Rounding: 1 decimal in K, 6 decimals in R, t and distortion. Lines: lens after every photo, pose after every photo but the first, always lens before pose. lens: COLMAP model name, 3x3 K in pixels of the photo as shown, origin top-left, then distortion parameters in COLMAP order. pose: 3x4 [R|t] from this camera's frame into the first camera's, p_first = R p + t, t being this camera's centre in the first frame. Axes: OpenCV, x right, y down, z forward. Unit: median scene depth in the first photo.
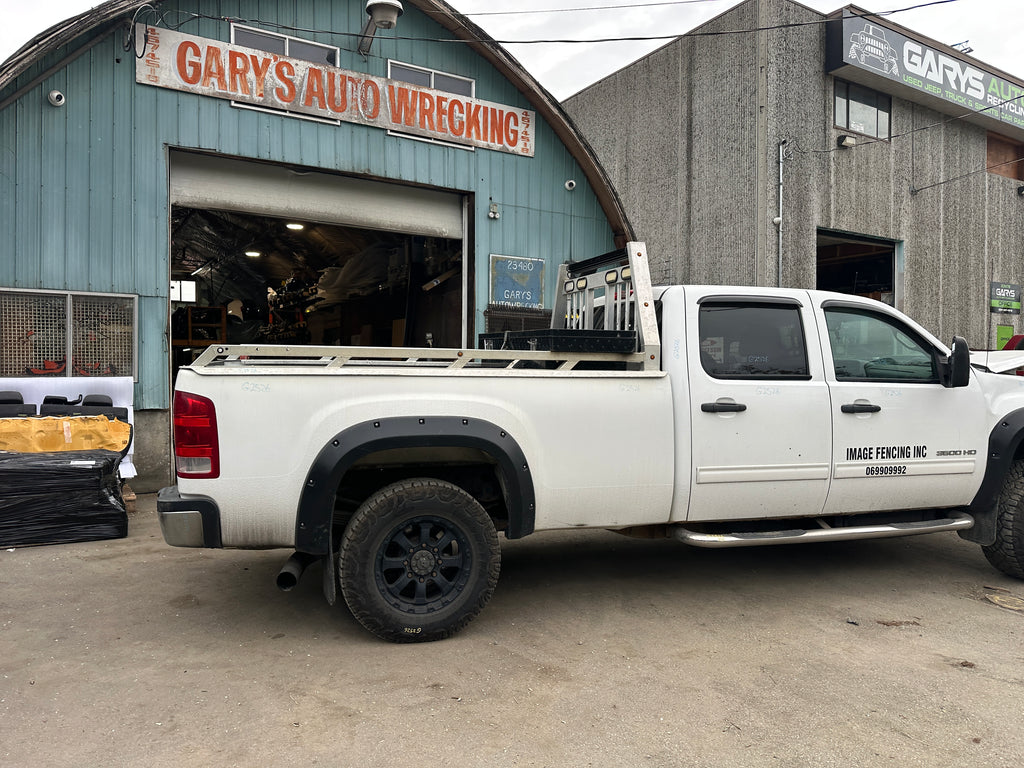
lens RADIAL K [[716.8, 0, 514.3], [0, 716.8, 388.4], [0, 0, 1]] dist [0.056626, -0.075789]
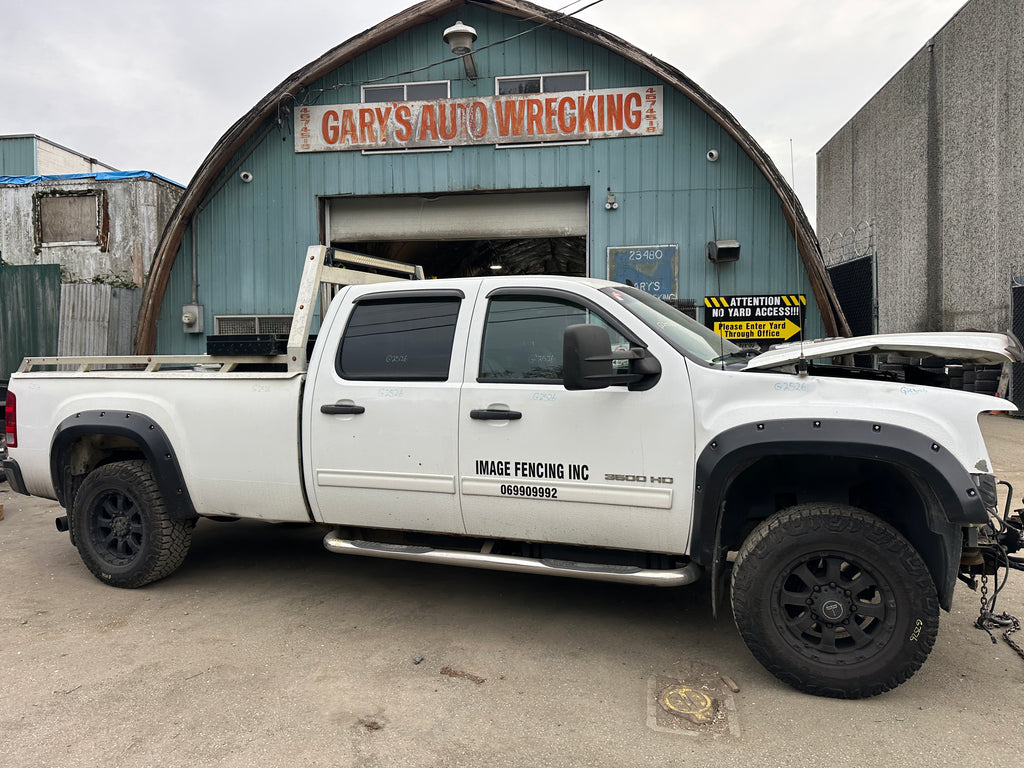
lens RADIAL K [[716.8, 0, 513.7], [0, 716.8, 385.7], [0, 0, 1]] dist [0.056626, -0.075789]
pose [[0.784295, 0.004174, -0.620374, 0.538954], [-0.002800, 0.999991, 0.003189, -0.004379], [0.620382, -0.000764, 0.784299, 0.192274]]
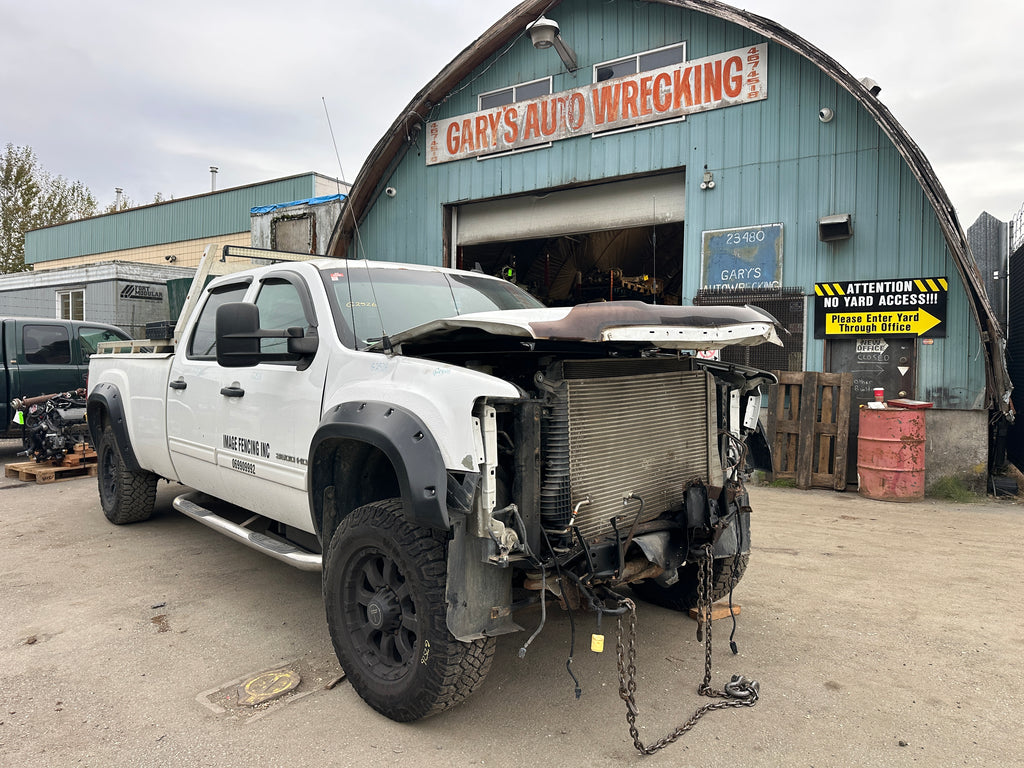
lens RADIAL K [[716.8, 0, 509.0], [0, 716.8, 383.3], [0, 0, 1]] dist [0.056626, -0.075789]
pose [[0.420967, 0.017549, -0.906906, 0.763534], [-0.035388, 0.999369, 0.002912, 0.001206], [0.906385, 0.030868, 0.421322, 0.496370]]
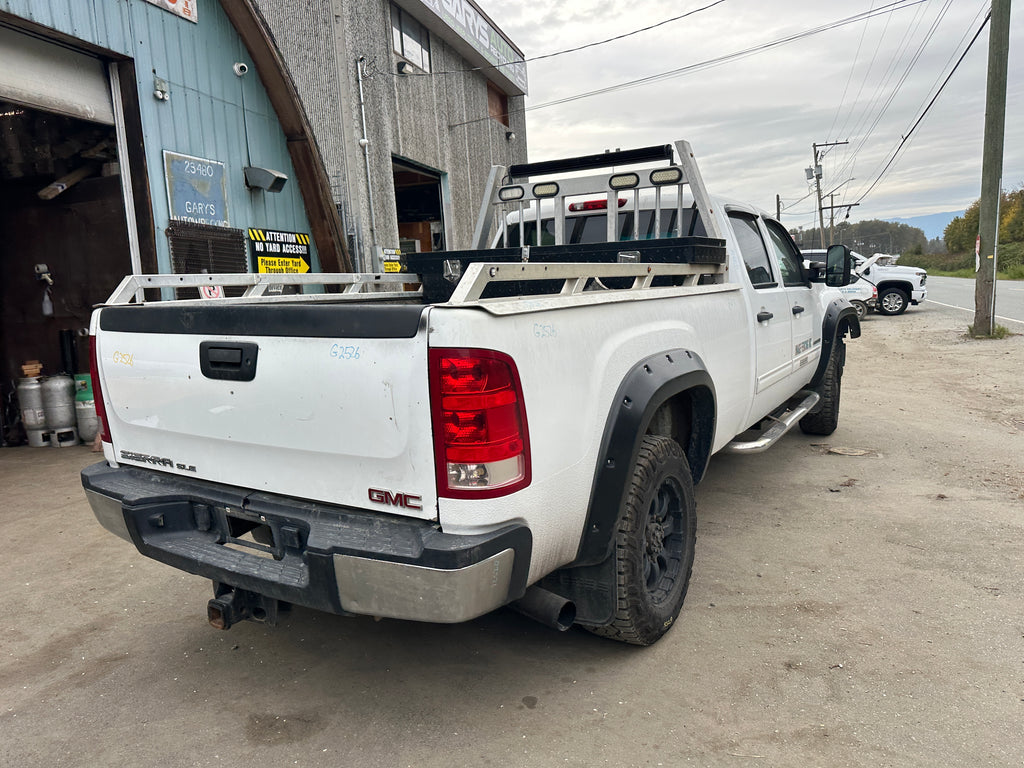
lens RADIAL K [[716.8, 0, 522.5], [0, 716.8, 386.9], [0, 0, 1]] dist [0.056626, -0.075789]
pose [[0.739038, -0.136346, 0.659721, -0.326890], [0.075240, 0.989883, 0.120295, -0.011746], [-0.669448, -0.039265, 0.741820, 0.232681]]
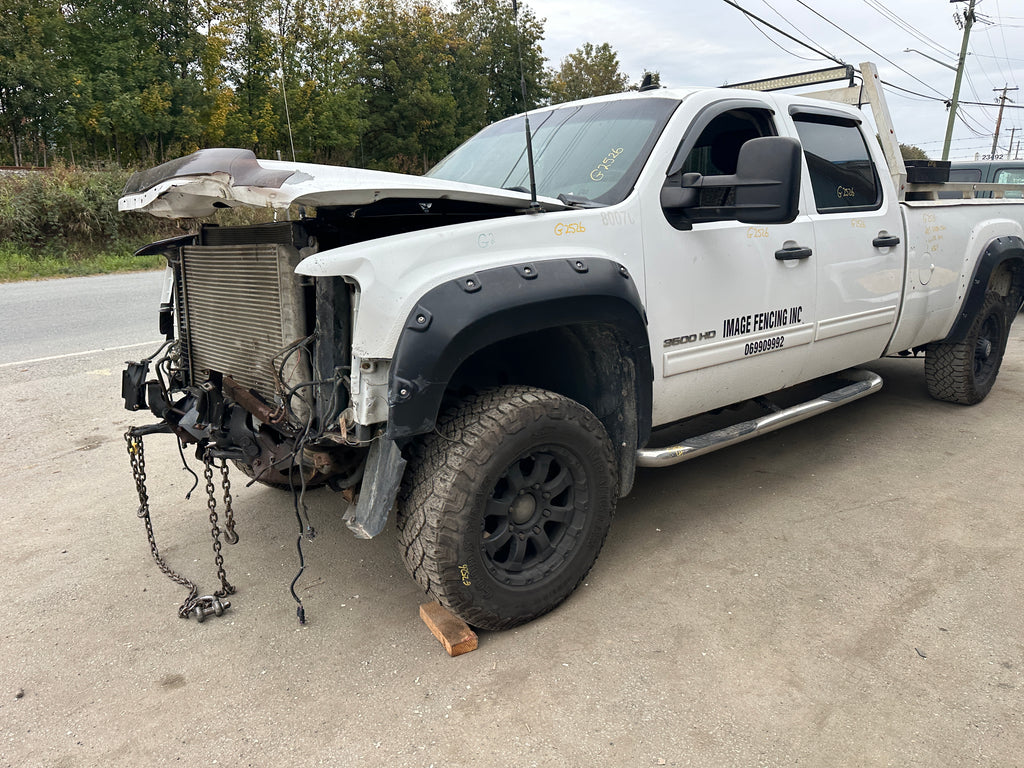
lens RADIAL K [[716.8, 0, 513.4], [0, 716.8, 386.4], [0, 0, 1]] dist [0.056626, -0.075789]
pose [[0.920572, -0.119147, 0.371957, 0.008901], [0.046097, 0.978823, 0.199453, -0.000555], [-0.387844, -0.166464, 0.906569, 0.238565]]
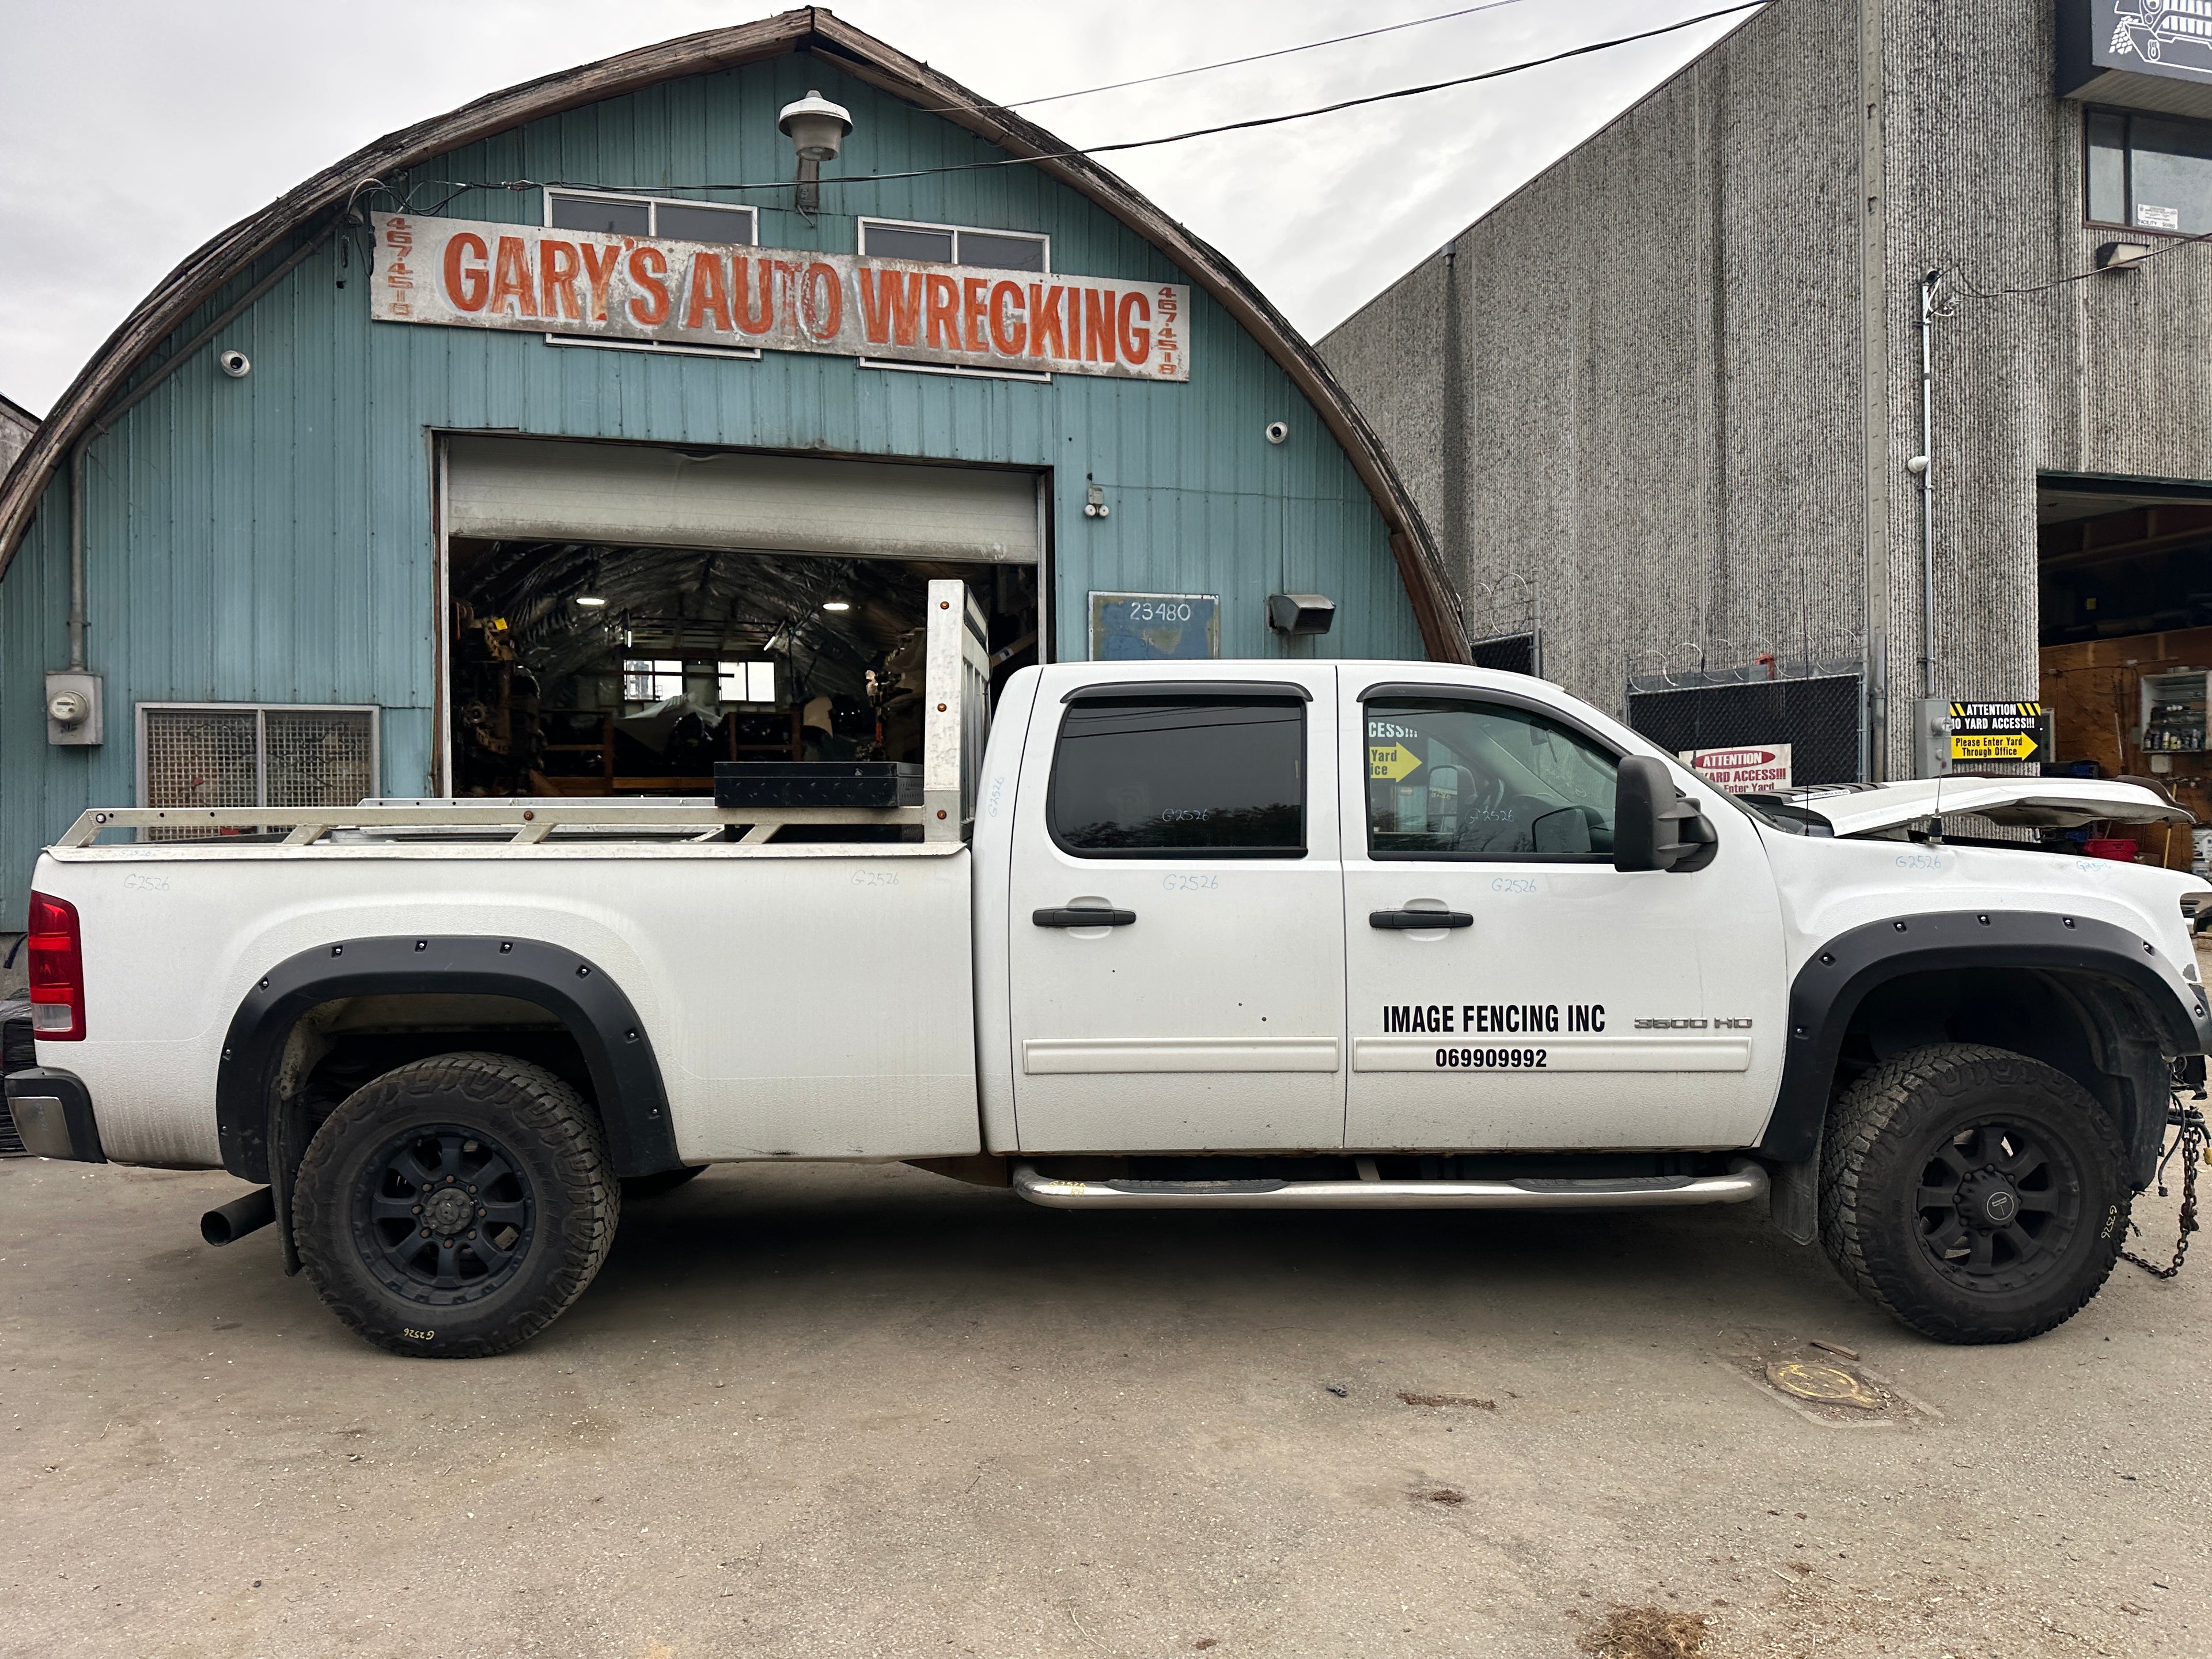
lens RADIAL K [[1548.4, 0, 1110.2], [0, 1548.4, 849.9], [0, 0, 1]] dist [0.056626, -0.075789]
pose [[0.964560, -0.009614, -0.263687, 0.291585], [0.007083, 0.999919, -0.010548, -0.003715], [0.263767, 0.008306, 0.964551, 0.005401]]
